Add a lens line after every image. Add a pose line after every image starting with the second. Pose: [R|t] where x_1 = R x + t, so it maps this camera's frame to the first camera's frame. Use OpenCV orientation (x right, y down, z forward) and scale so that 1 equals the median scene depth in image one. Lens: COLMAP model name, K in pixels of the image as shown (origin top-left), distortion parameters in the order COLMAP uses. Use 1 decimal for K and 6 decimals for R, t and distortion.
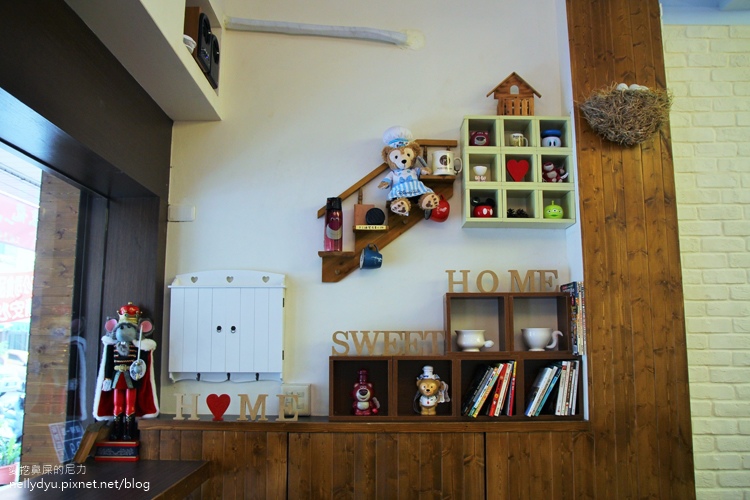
lens RADIAL K [[595.0, 0, 378.2], [0, 595.0, 252.0], [0, 0, 1]] dist [-0.105585, 0.074585]
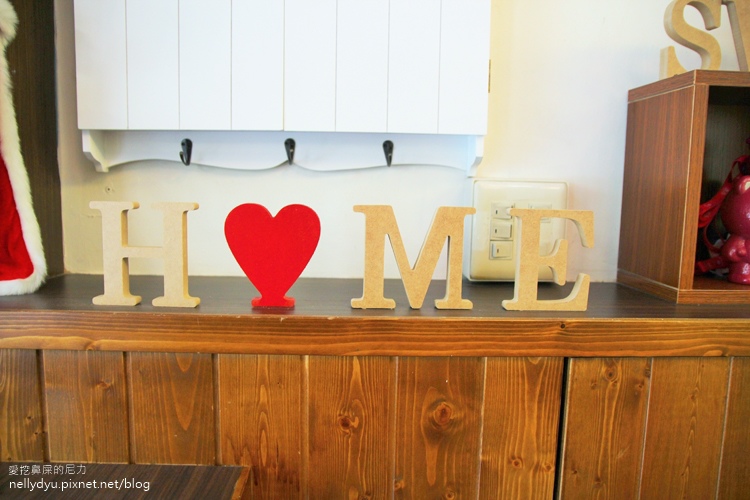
lens RADIAL K [[595.0, 0, 373.8], [0, 595.0, 248.6], [0, 0, 1]] dist [-0.105585, 0.074585]
pose [[0.999643, 0.015072, 0.022080, -0.235222], [-0.020341, 0.964767, 0.262320, 0.194659], [-0.017349, -0.262676, 0.964728, 0.757159]]
